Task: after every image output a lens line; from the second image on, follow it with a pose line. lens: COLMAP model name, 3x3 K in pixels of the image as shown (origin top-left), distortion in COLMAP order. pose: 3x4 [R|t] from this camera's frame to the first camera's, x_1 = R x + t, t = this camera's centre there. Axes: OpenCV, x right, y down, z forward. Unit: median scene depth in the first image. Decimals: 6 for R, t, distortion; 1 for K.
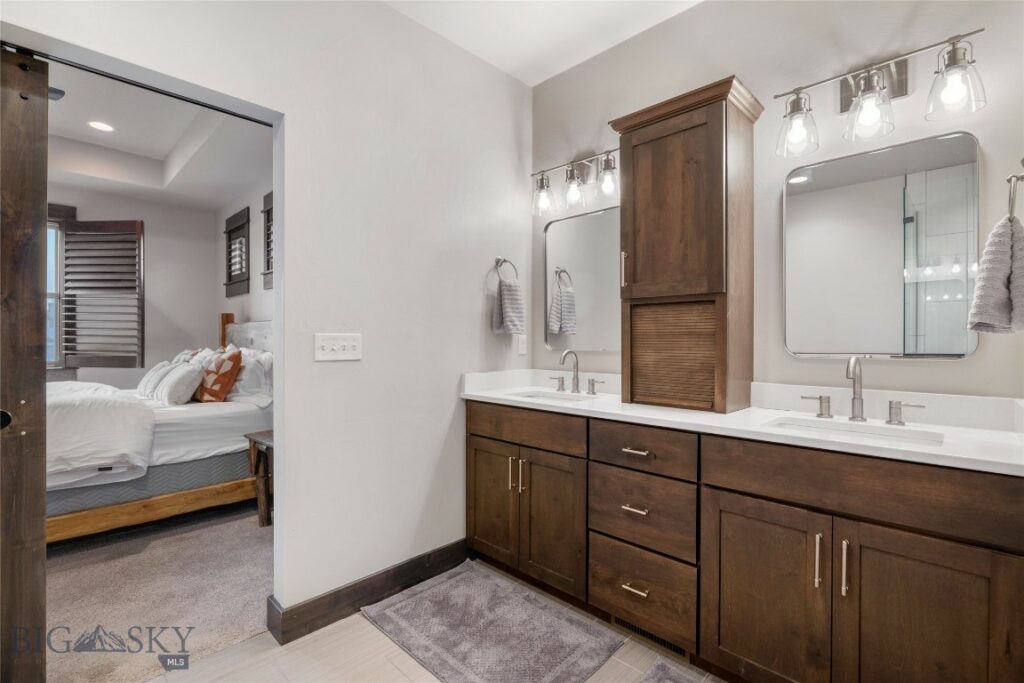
lens RADIAL K [[468.6, 0, 505.5], [0, 468.6, 341.9], [0, 0, 1]] dist [-0.004252, 0.001190]
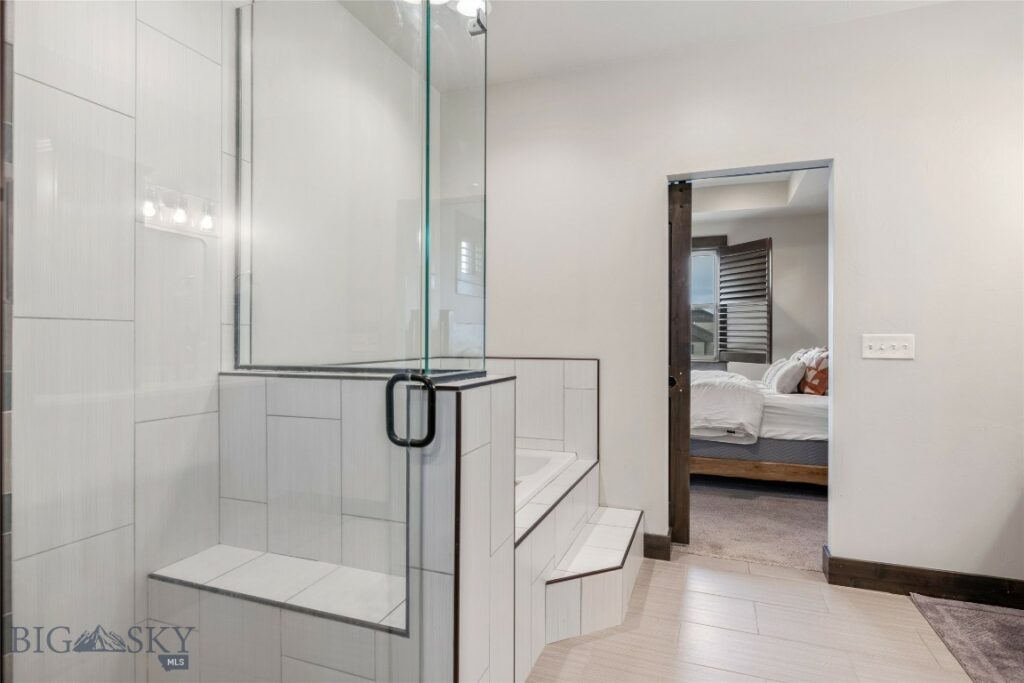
lens RADIAL K [[555.5, 0, 507.4], [0, 555.5, 336.1], [0, 0, 1]] dist [-0.008503, -0.000572]
pose [[0.409592, -0.005864, -0.912250, 0.326100], [-0.004066, 0.999958, -0.008254, 0.000652], [0.912260, 0.007090, 0.409550, -0.247774]]
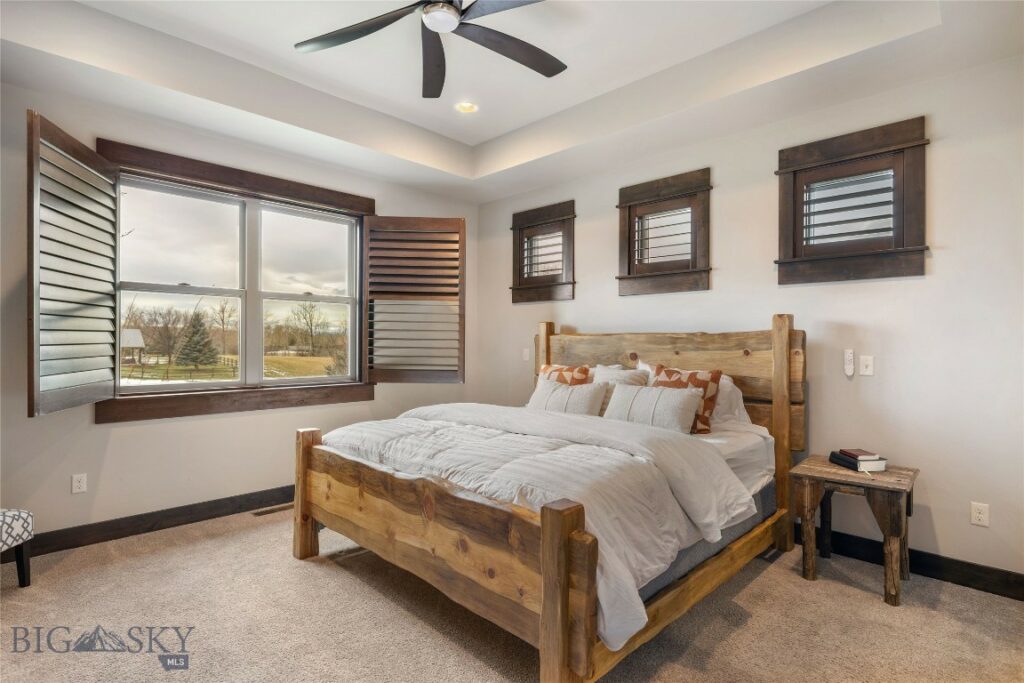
lens RADIAL K [[519.4, 0, 507.3], [0, 519.4, 342.2], [0, 0, 1]] dist [-0.000984, -0.000236]
pose [[0.999991, 0.003953, -0.001523, -1.051016], [-0.003951, 0.999992, 0.001148, -0.037616], [0.001527, -0.001142, 0.999998, 0.048913]]
